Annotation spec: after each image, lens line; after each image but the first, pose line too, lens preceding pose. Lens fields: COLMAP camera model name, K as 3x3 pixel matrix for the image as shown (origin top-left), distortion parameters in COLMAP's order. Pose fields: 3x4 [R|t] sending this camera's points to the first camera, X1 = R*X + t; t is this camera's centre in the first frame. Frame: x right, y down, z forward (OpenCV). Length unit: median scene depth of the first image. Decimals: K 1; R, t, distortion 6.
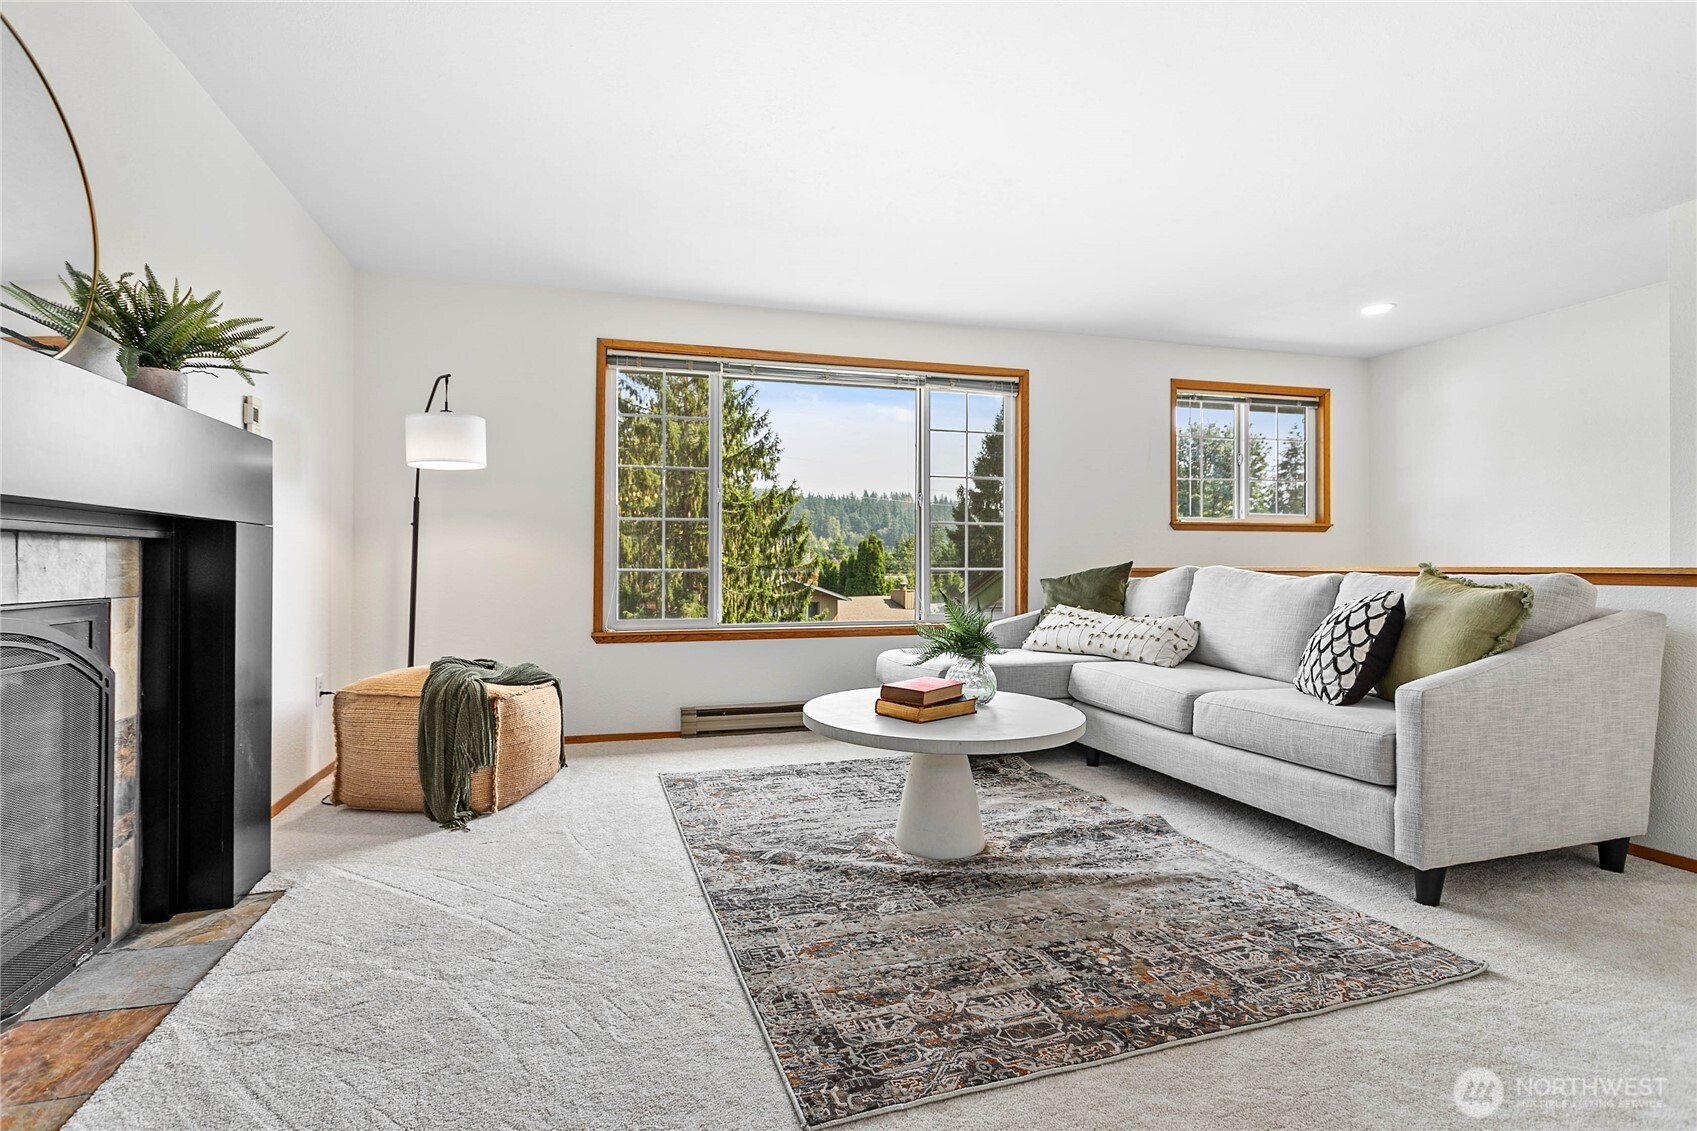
lens RADIAL K [[799.9, 0, 833.4], [0, 799.9, 564.5], [0, 0, 1]] dist [-0.001527, 0.003544]
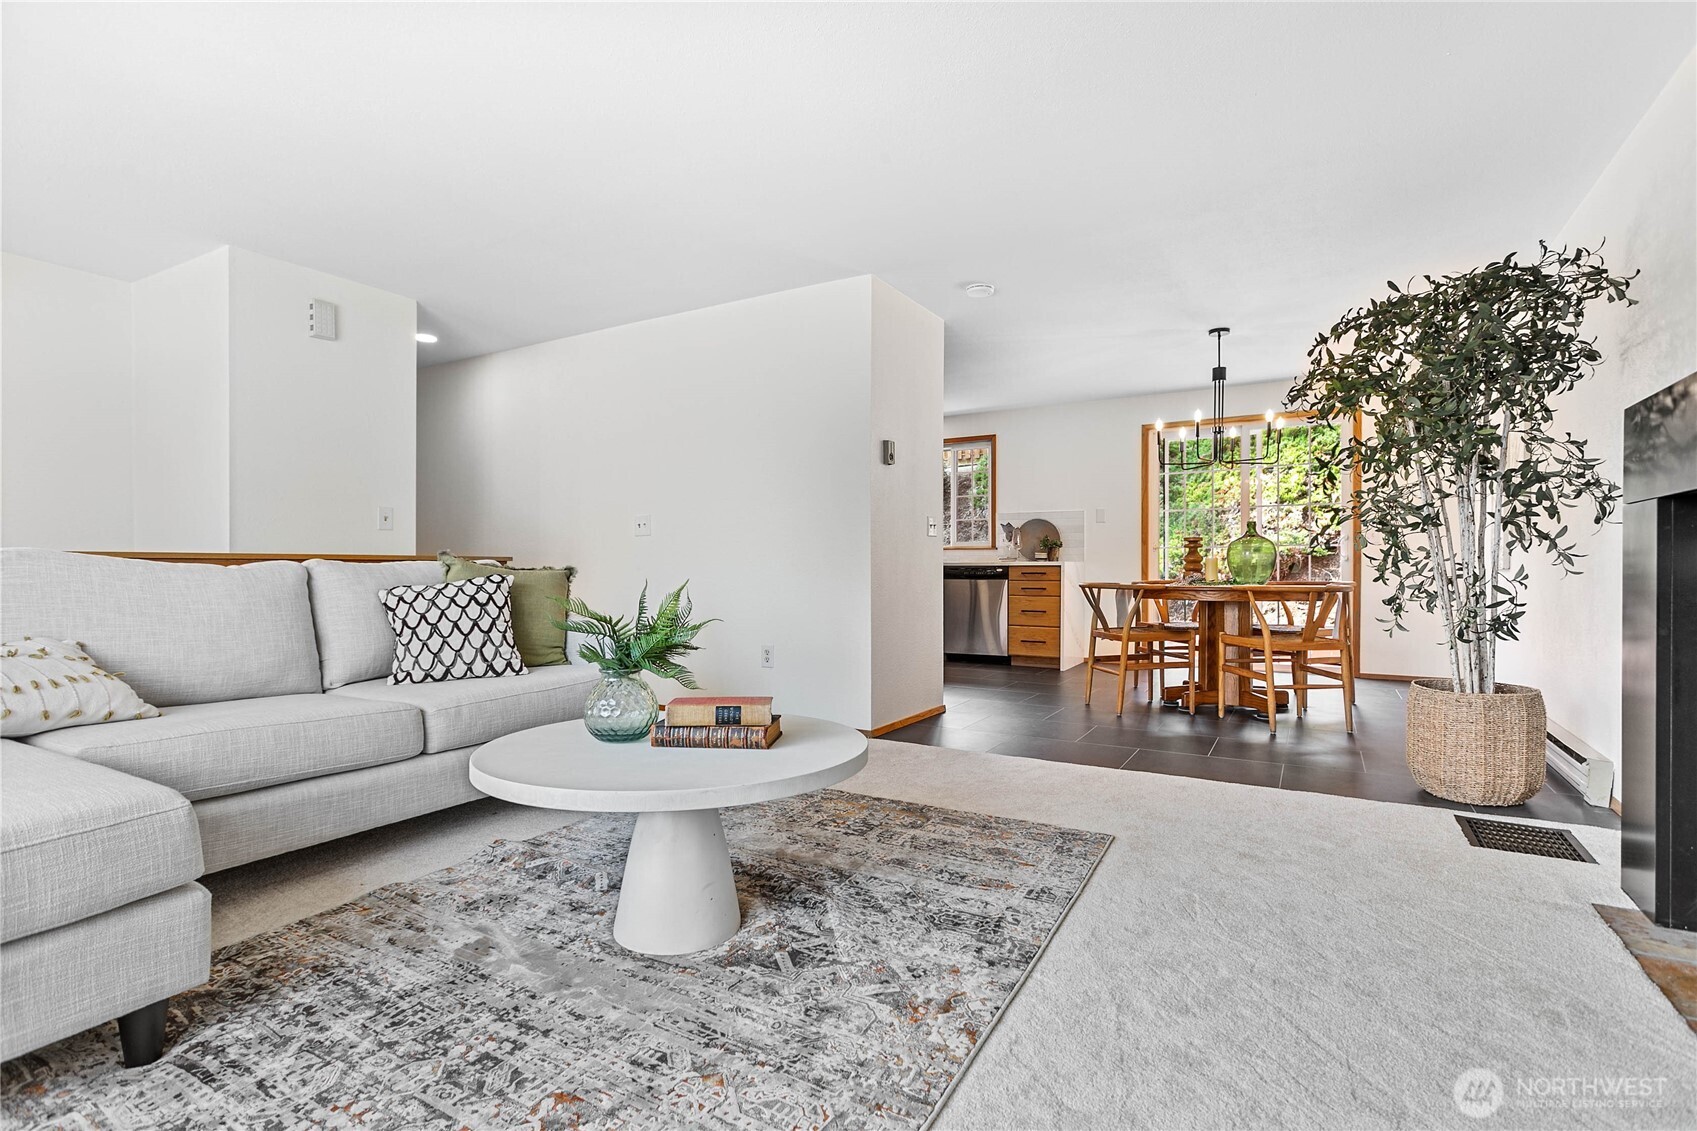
lens RADIAL K [[799.9, 0, 851.2], [0, 799.9, 567.9], [0, 0, 1]] dist [-0.001527, 0.003544]
pose [[-0.682387, -0.002006, 0.730989, -0.598199], [-0.000648, 0.999998, 0.002139, 0.023295], [-0.730991, 0.000985, -0.682386, 1.630497]]
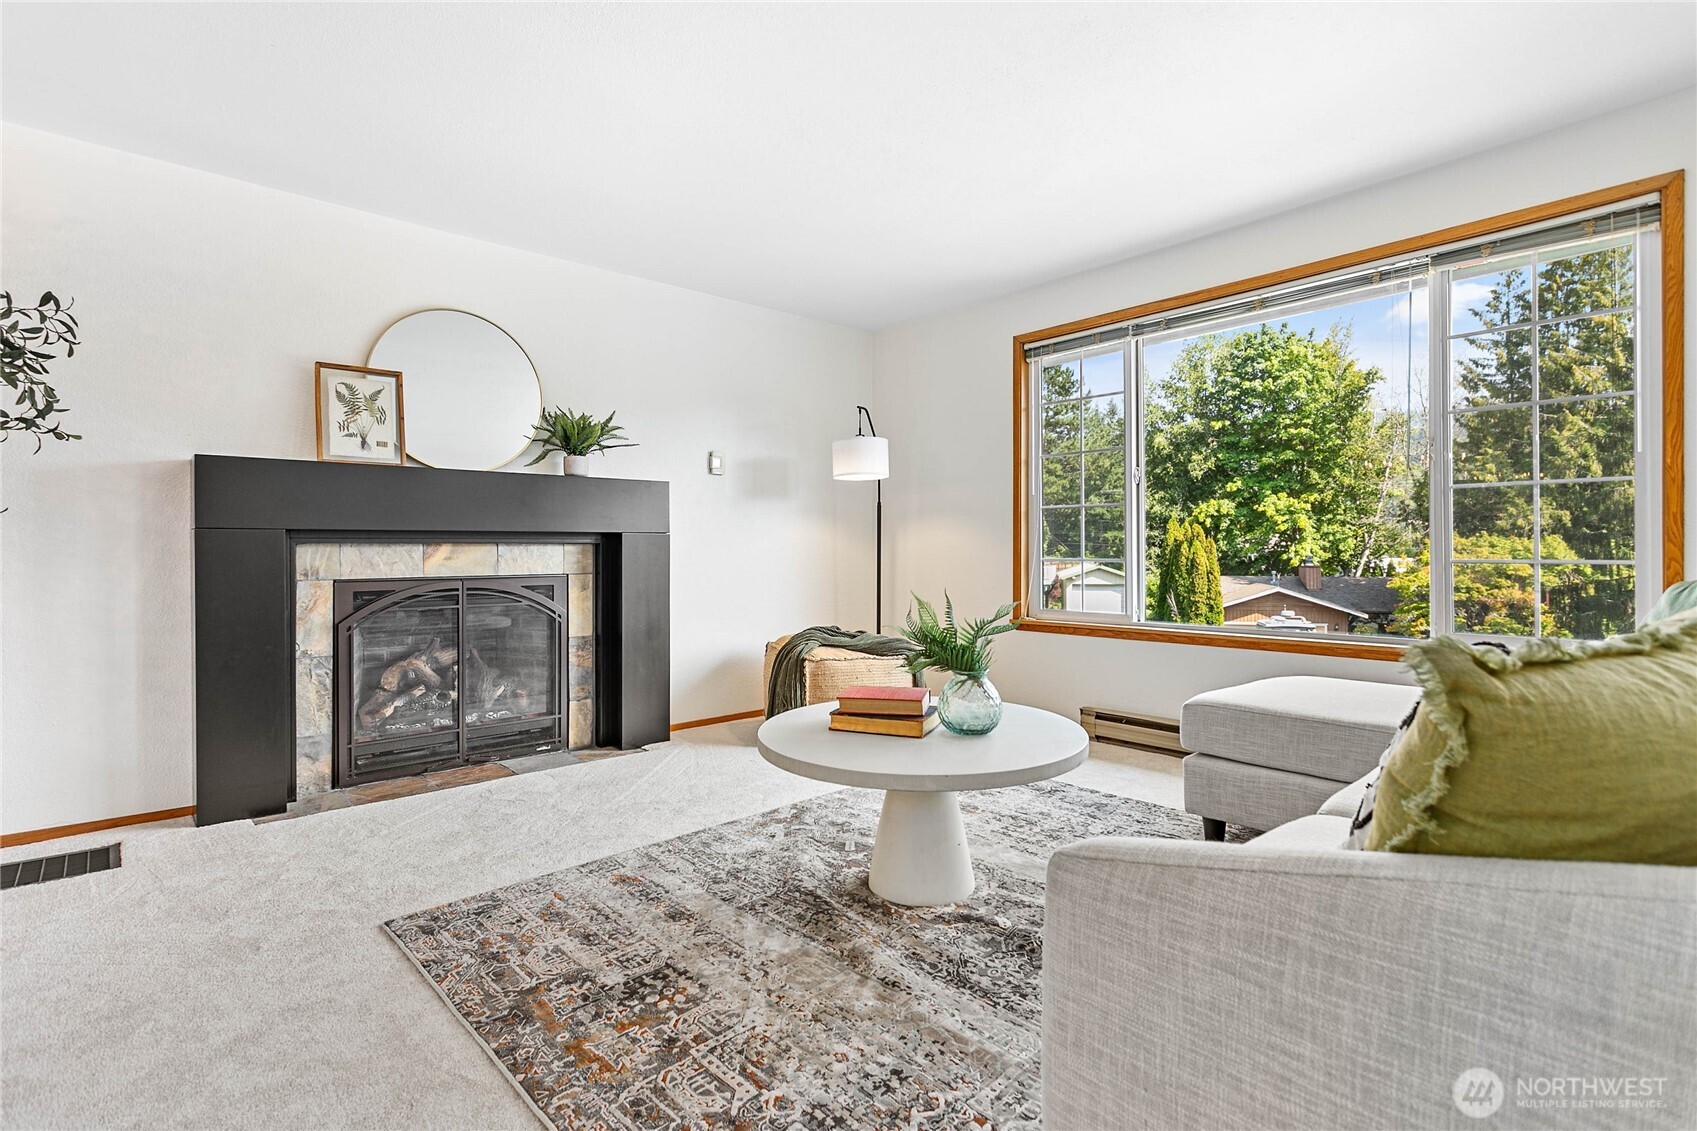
lens RADIAL K [[799.9, 0, 853.5], [0, 799.9, 554.5], [0, 0, 1]] dist [-0.001527, 0.003544]
pose [[0.438792, 0.001340, -0.898588, 1.025939], [0.005875, 0.999973, 0.004359, -0.010192], [0.898570, -0.007192, 0.438772, 0.662279]]
